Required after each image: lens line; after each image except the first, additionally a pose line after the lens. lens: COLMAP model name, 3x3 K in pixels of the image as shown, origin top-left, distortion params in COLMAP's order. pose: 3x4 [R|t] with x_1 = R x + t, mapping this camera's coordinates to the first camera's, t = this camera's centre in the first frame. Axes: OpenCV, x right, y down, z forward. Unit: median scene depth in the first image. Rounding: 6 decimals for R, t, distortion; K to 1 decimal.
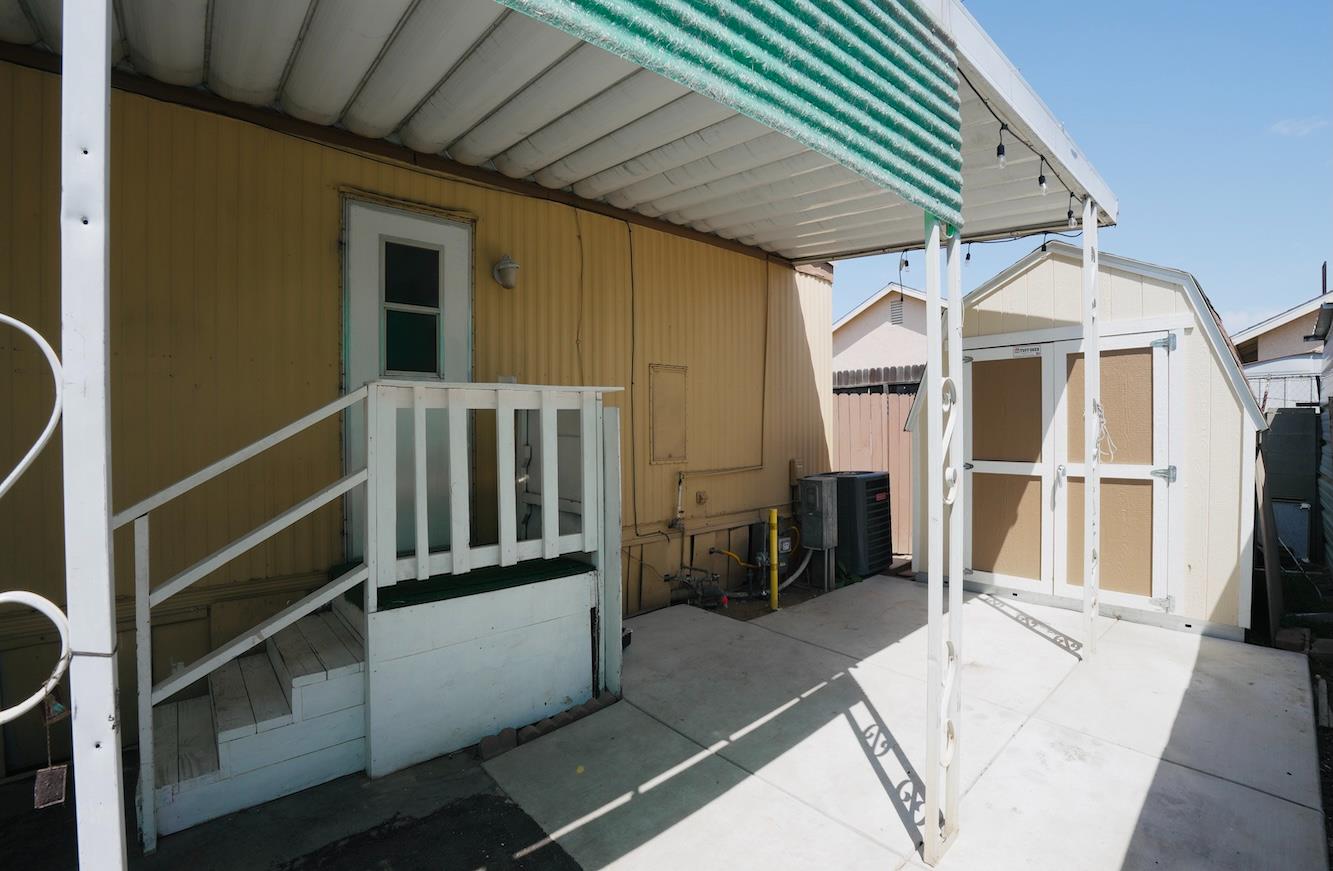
lens RADIAL K [[588.5, 0, 673.4], [0, 588.5, 434.1], [0, 0, 1]] dist [-0.032898, 0.002226]
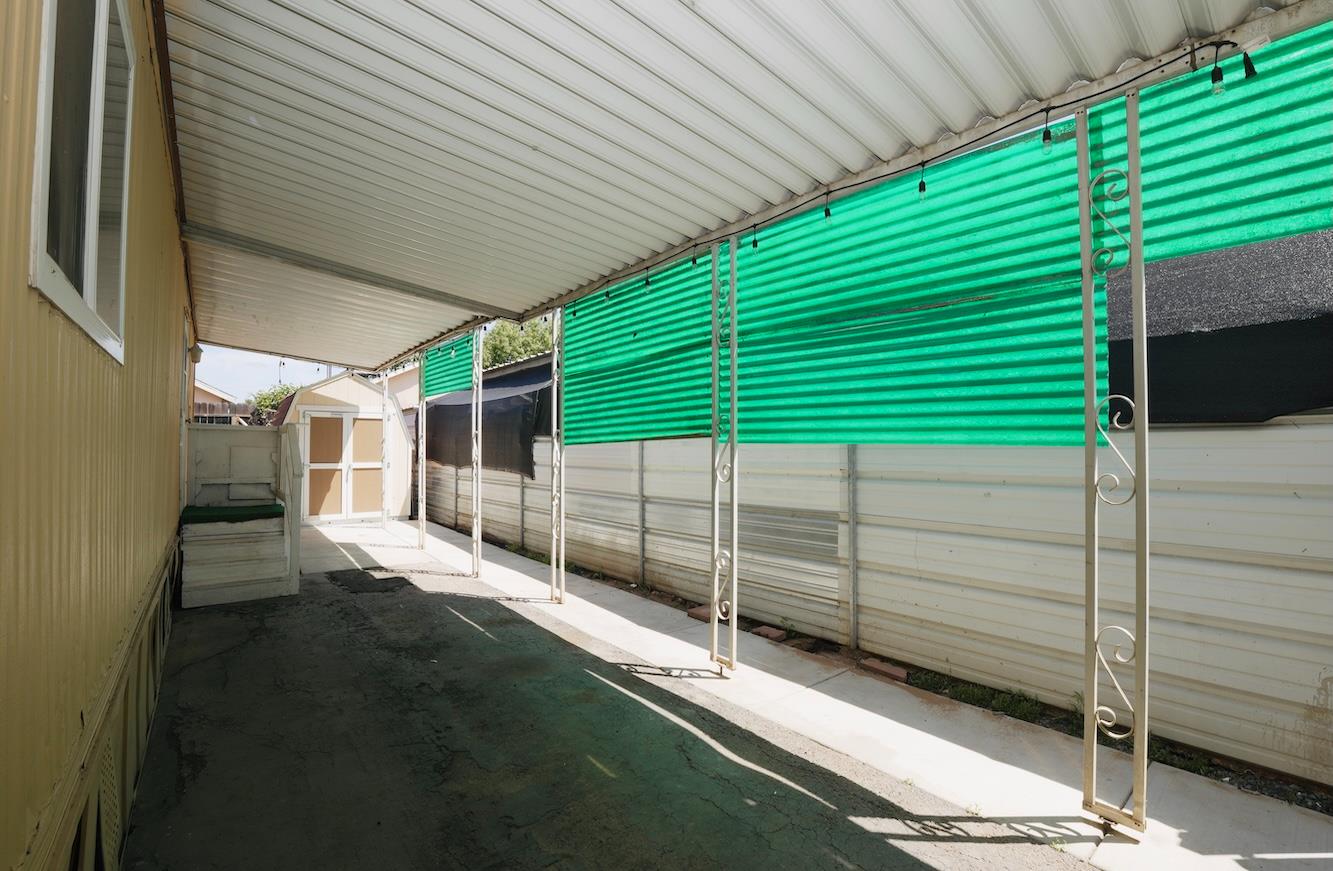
lens RADIAL K [[588.5, 0, 672.5], [0, 588.5, 440.3], [0, 0, 1]] dist [-0.032898, 0.002226]
pose [[0.031246, 0.032239, 0.998992, -1.673374], [0.008659, 0.999433, -0.032524, 0.045231], [-0.999474, 0.009666, 0.030949, -0.404362]]
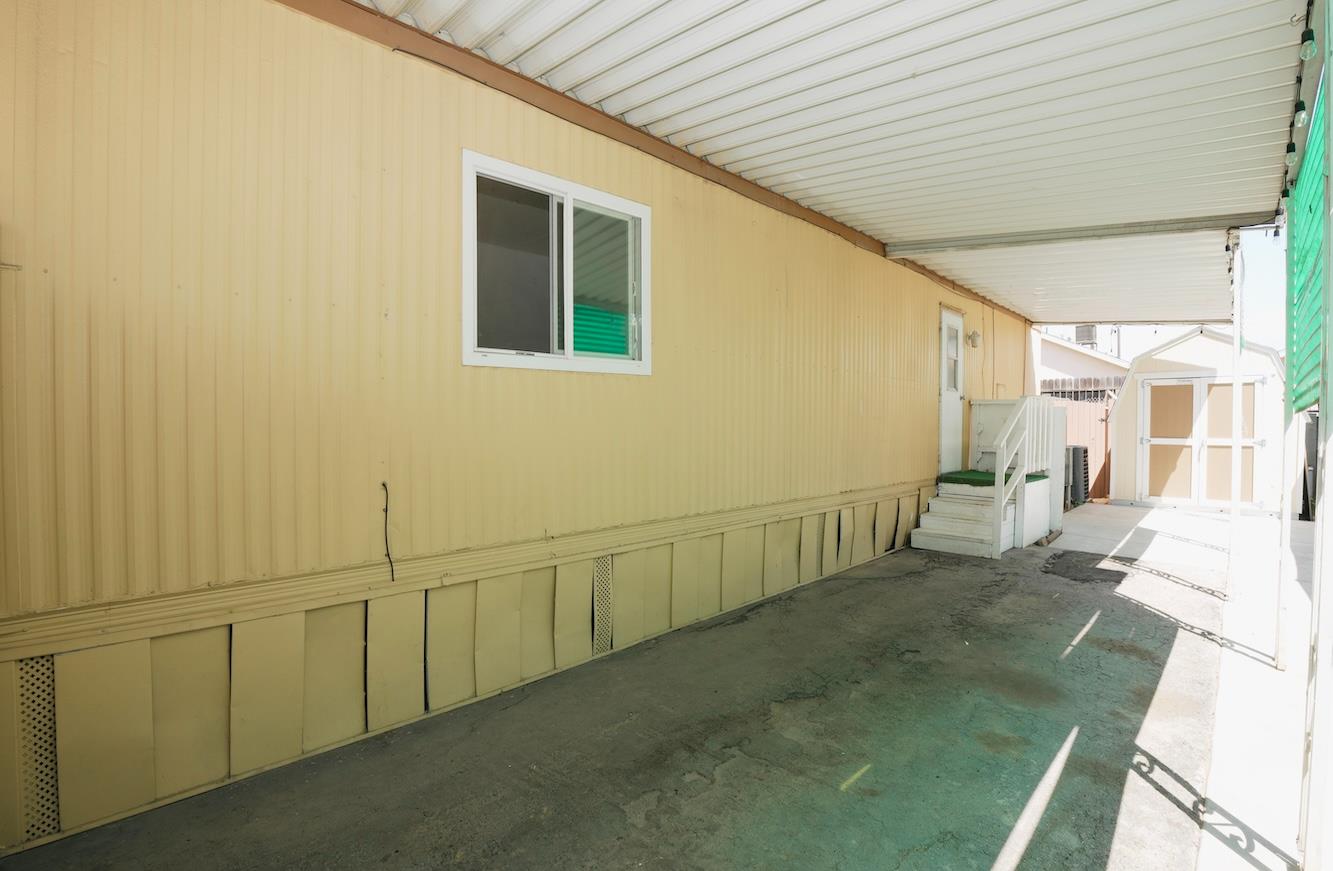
lens RADIAL K [[588.5, 0, 665.5], [0, 588.5, 433.2], [0, 0, 1]] dist [-0.032898, 0.002226]
pose [[0.998583, 0.015275, 0.050969, -1.247578], [-0.015603, 0.999860, 0.006061, 0.047531], [-0.050870, -0.006848, 0.998682, -0.849017]]
